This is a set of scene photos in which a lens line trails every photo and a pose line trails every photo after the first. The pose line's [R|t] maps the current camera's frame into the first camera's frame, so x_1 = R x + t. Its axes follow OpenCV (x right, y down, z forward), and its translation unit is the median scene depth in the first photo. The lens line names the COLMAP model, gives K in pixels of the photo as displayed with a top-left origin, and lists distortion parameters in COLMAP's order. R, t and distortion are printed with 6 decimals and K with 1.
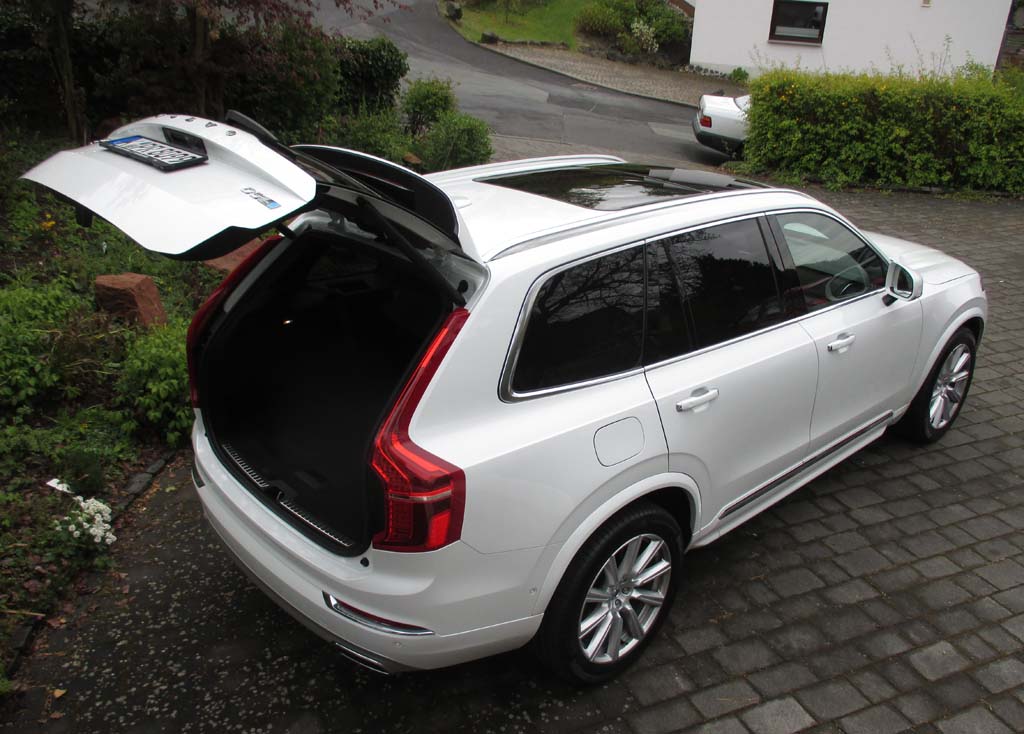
lens RADIAL K [[875.0, 0, 510.2], [0, 875.0, 358.6], [0, 0, 1]] dist [-0.030003, 0.003753]
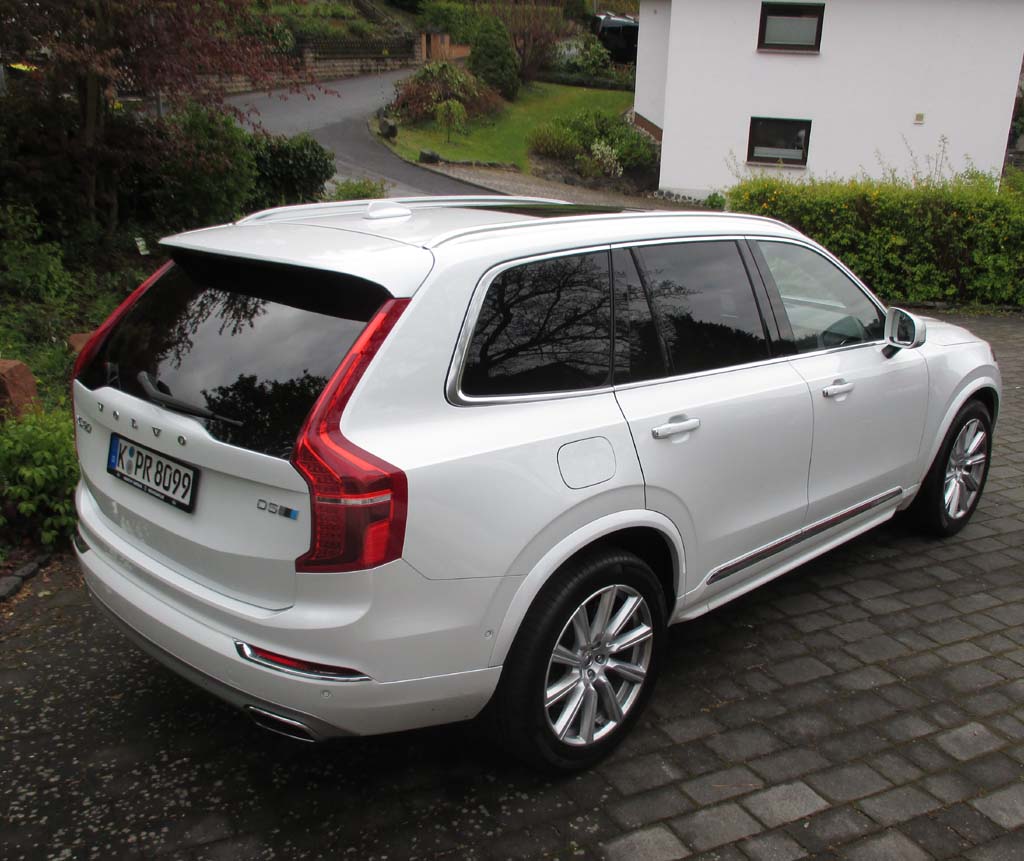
lens RADIAL K [[1043.8, 0, 518.8], [0, 1043.8, 432.9], [0, 0, 1]] dist [-0.029574, 0.000000]
pose [[0.998105, -0.011611, 0.060428, -0.002598], [0.018390, 0.993439, -0.112872, 0.136339], [-0.058721, 0.113770, 0.991770, -0.010579]]
